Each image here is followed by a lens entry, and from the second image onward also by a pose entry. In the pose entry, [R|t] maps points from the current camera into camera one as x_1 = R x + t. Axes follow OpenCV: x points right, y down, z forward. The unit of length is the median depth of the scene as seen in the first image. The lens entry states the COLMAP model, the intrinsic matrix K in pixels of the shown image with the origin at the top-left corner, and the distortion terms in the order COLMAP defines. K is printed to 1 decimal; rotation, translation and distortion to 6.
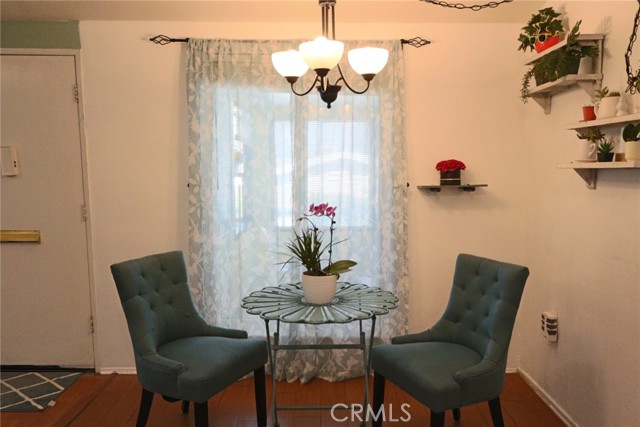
lens RADIAL K [[509.9, 0, 321.5], [0, 509.9, 226.3], [0, 0, 1]] dist [-0.008665, 0.001418]
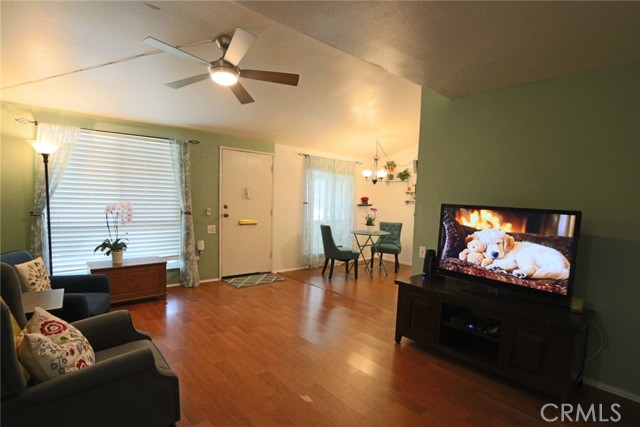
lens RADIAL K [[331.0, 0, 323.4], [0, 331.0, 225.7], [0, 0, 1]] dist [-0.015171, -0.000608]
pose [[0.747715, -0.031666, 0.663264, -1.515892], [0.043463, 0.999054, -0.001300, 0.059495], [-0.662596, 0.029799, 0.748384, -0.523806]]
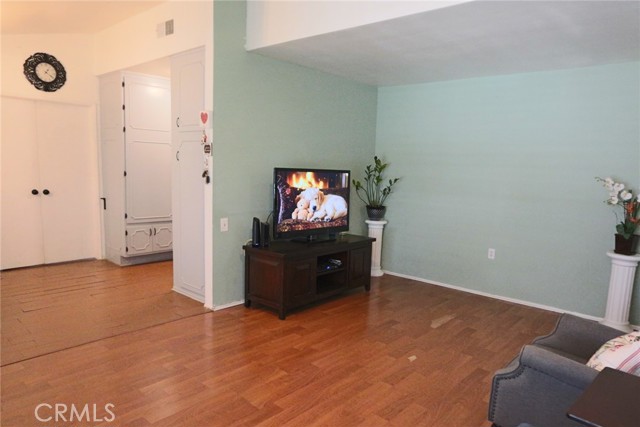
lens RADIAL K [[421.9, 0, 329.9], [0, 421.9, 223.7], [0, 0, 1]] dist [-0.004030, -0.002214]
pose [[-0.744407, -0.120896, 0.656690, -1.547518], [0.042842, 0.972799, 0.227656, -0.114779], [-0.666350, 0.197603, -0.718979, 0.854797]]
